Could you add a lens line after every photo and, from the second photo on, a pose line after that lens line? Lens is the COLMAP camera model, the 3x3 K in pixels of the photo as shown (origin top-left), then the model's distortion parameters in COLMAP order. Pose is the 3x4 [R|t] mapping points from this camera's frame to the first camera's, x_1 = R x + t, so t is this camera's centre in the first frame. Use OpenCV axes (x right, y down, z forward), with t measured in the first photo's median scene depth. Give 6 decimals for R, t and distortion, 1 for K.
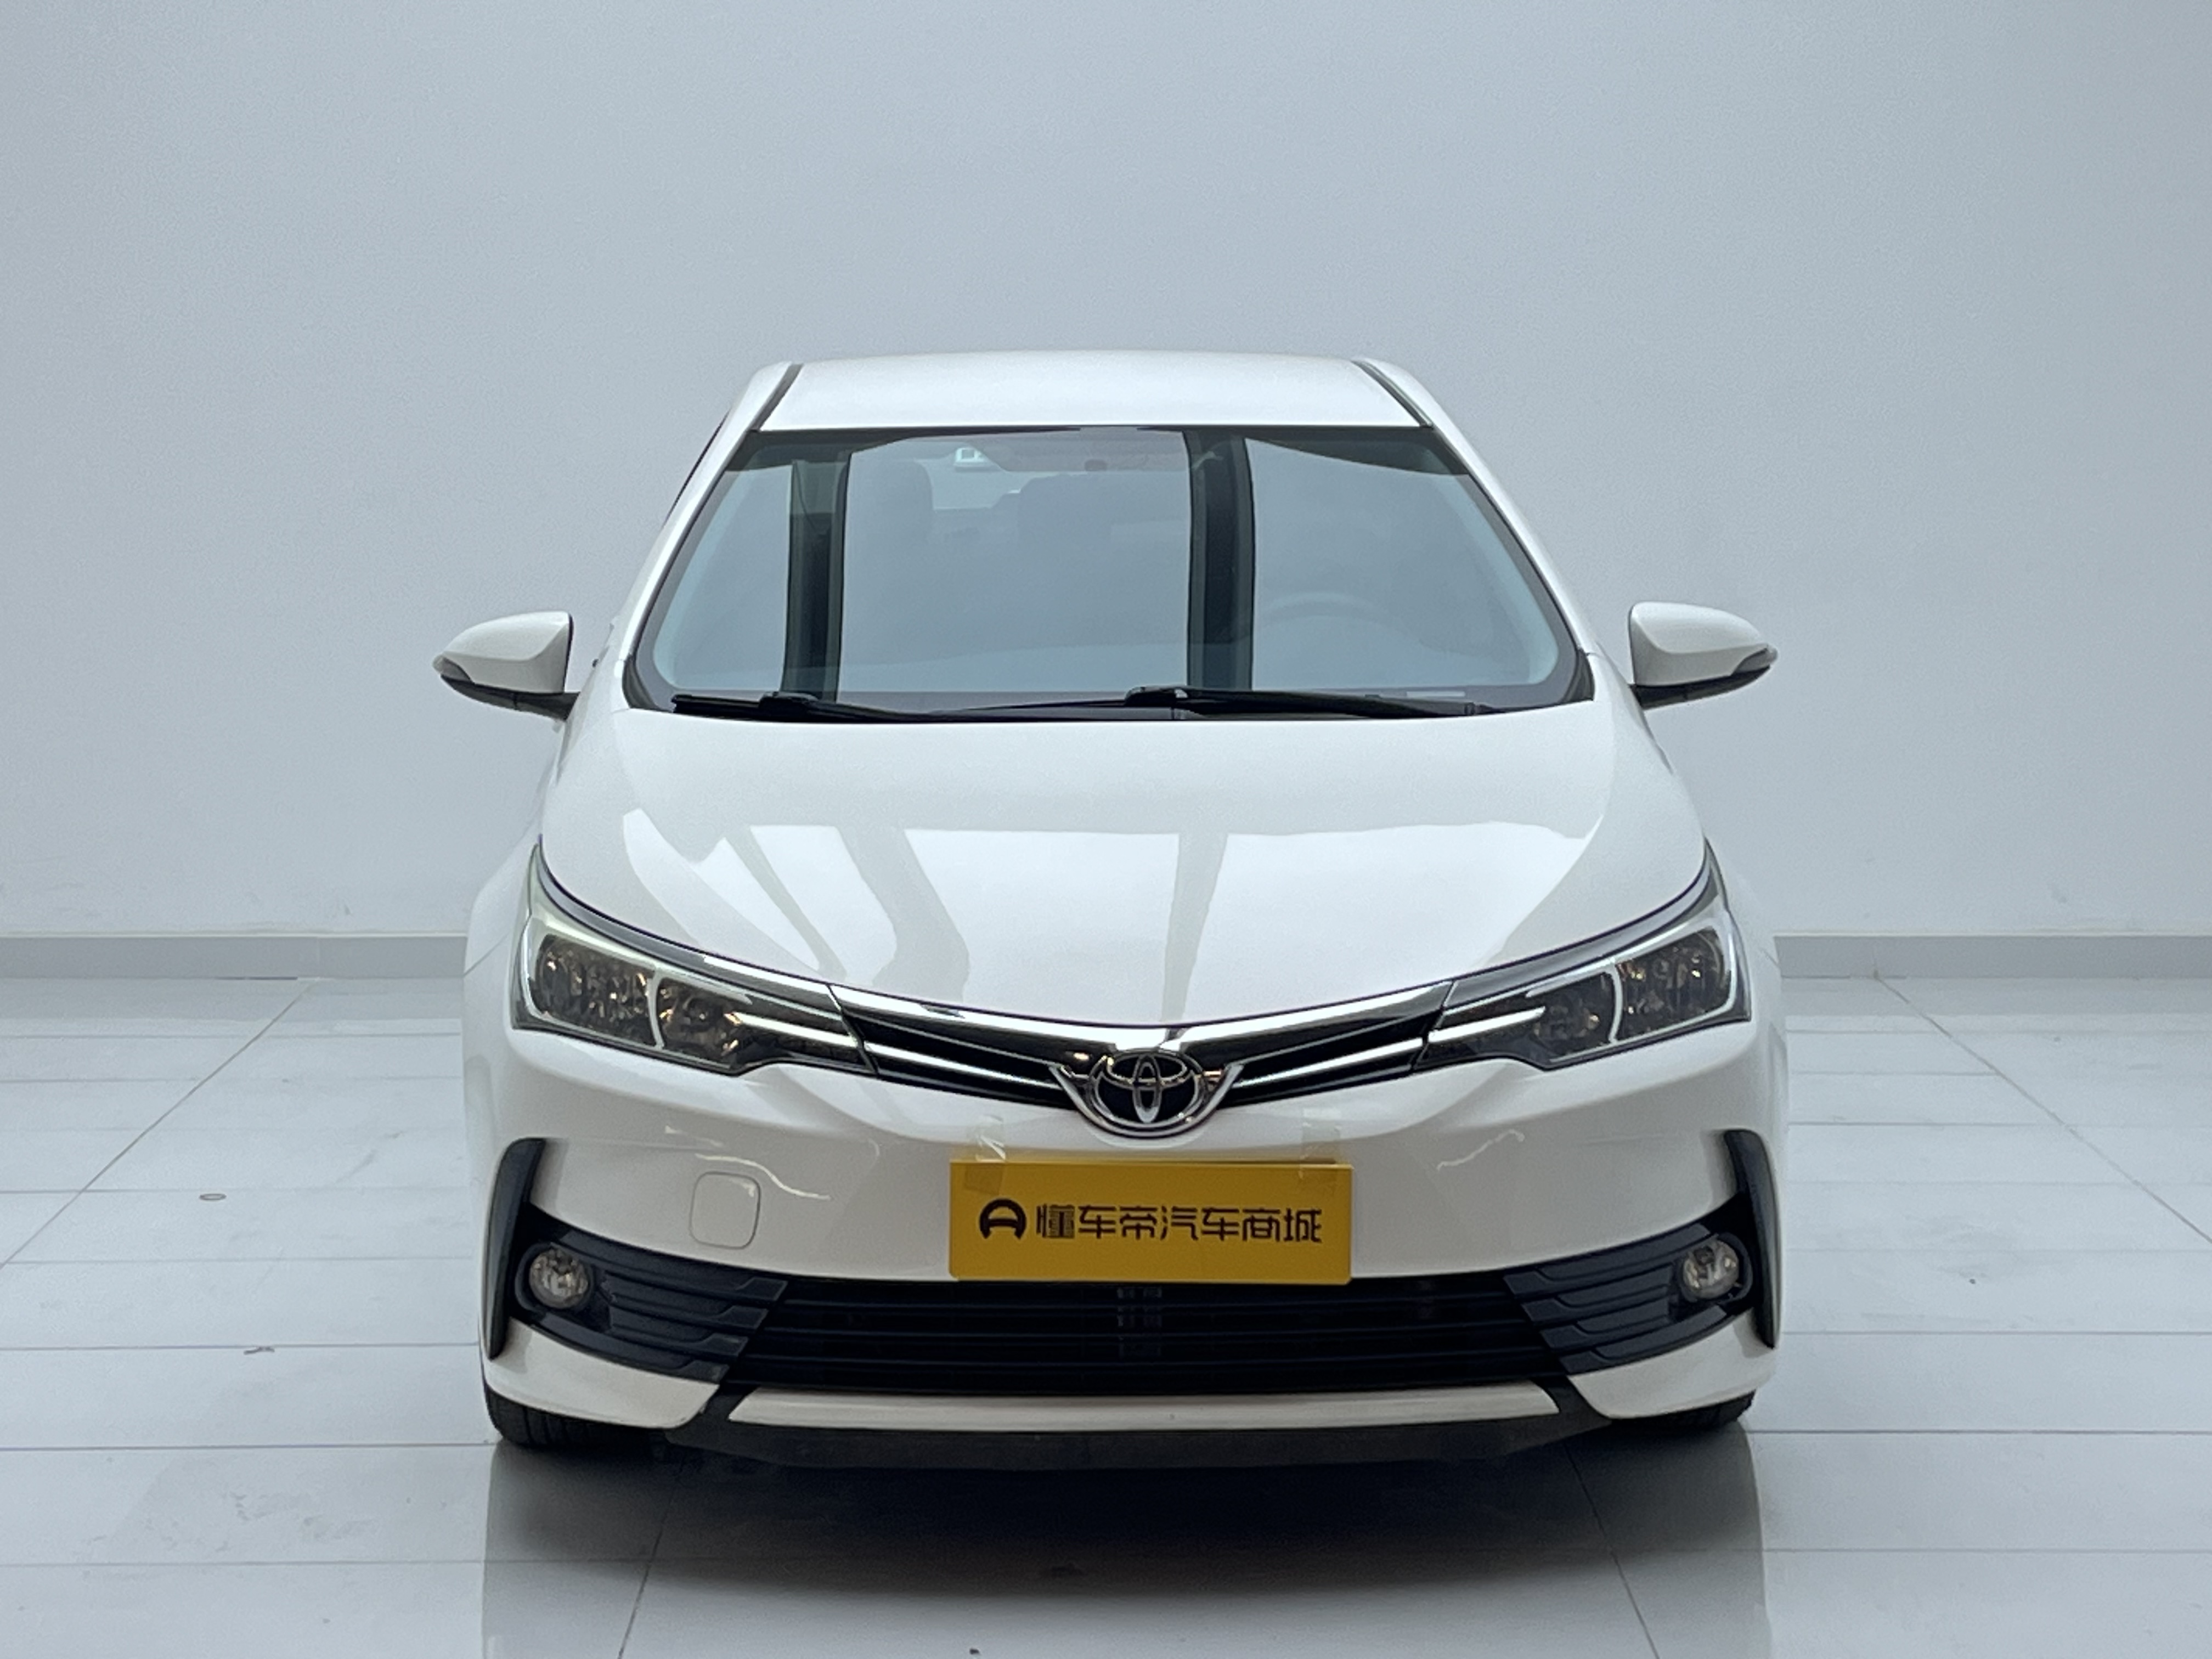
lens RADIAL K [[4586.7, 0, 1105.2], [0, 4586.7, 832.2], [0, 0, 1]] dist [0.185723, 0.000000]
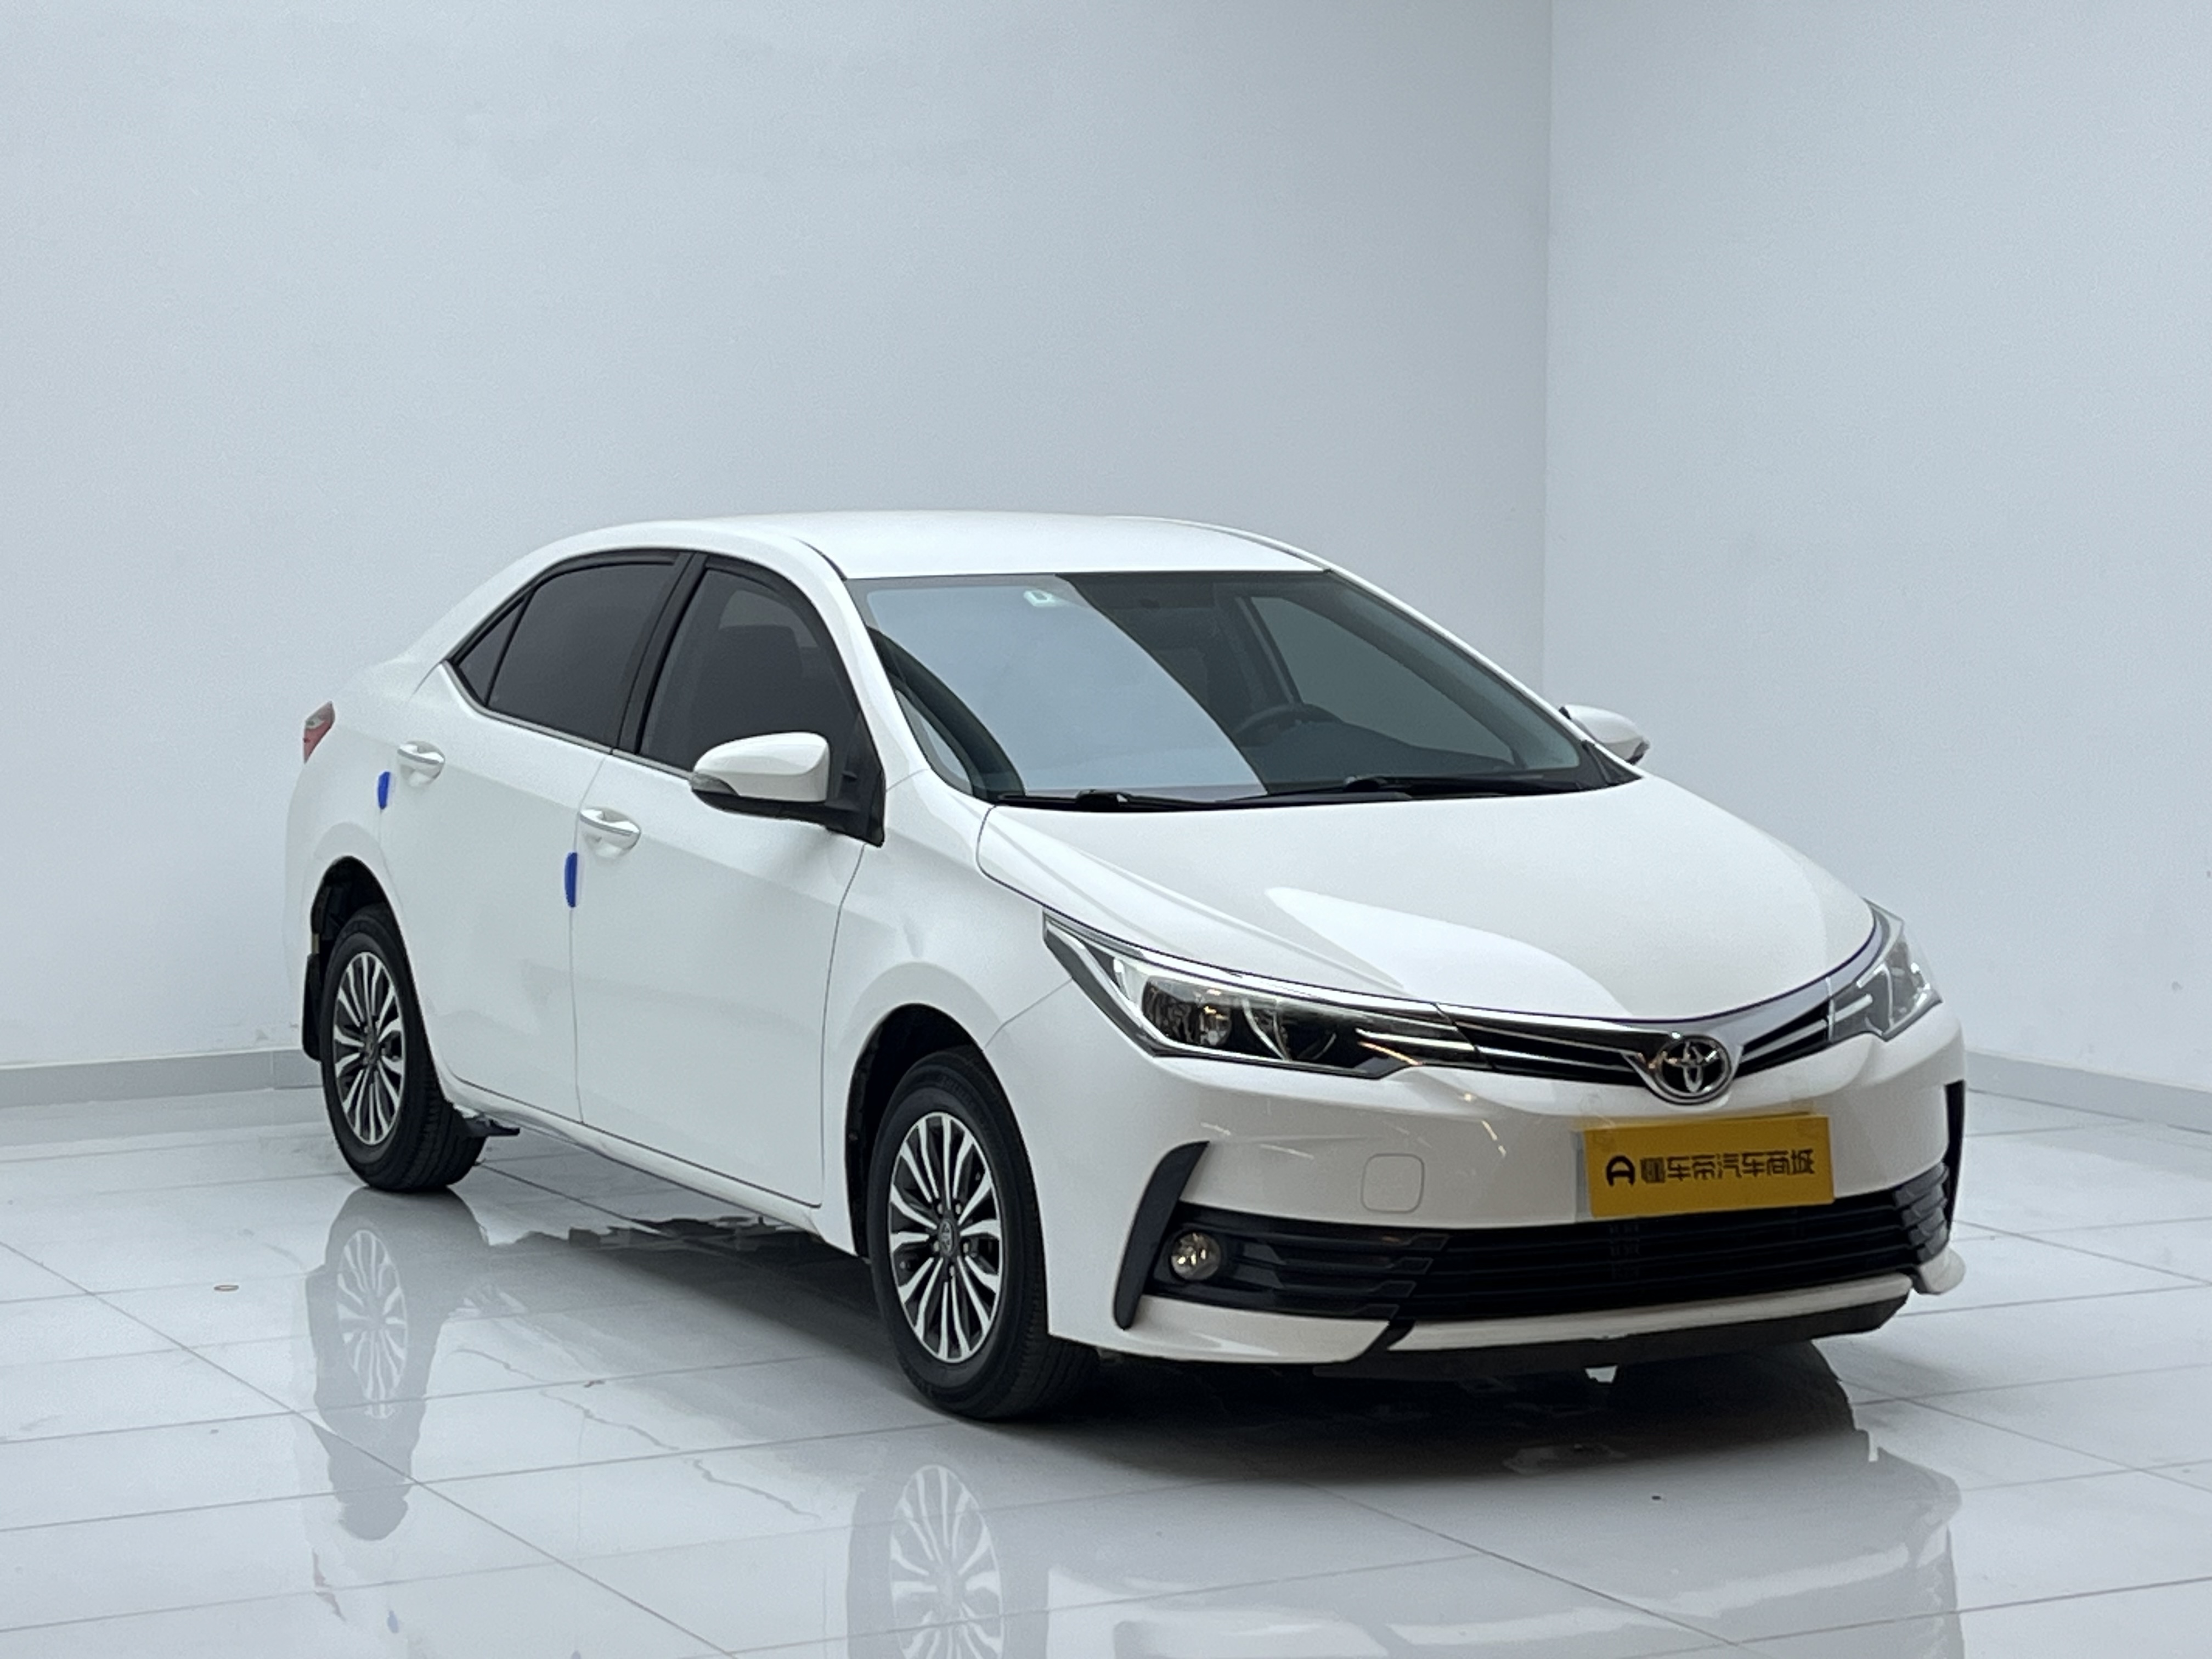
lens RADIAL K [[4586.7, 0, 1110.7], [0, 4586.7, 832.8], [0, 0, 1]] dist [0.185723, 0.000000]
pose [[0.877918, -0.032742, 0.477690, -0.766227], [0.049709, 0.998501, -0.022918, 0.010772], [-0.476223, 0.043865, 0.878230, -0.085099]]
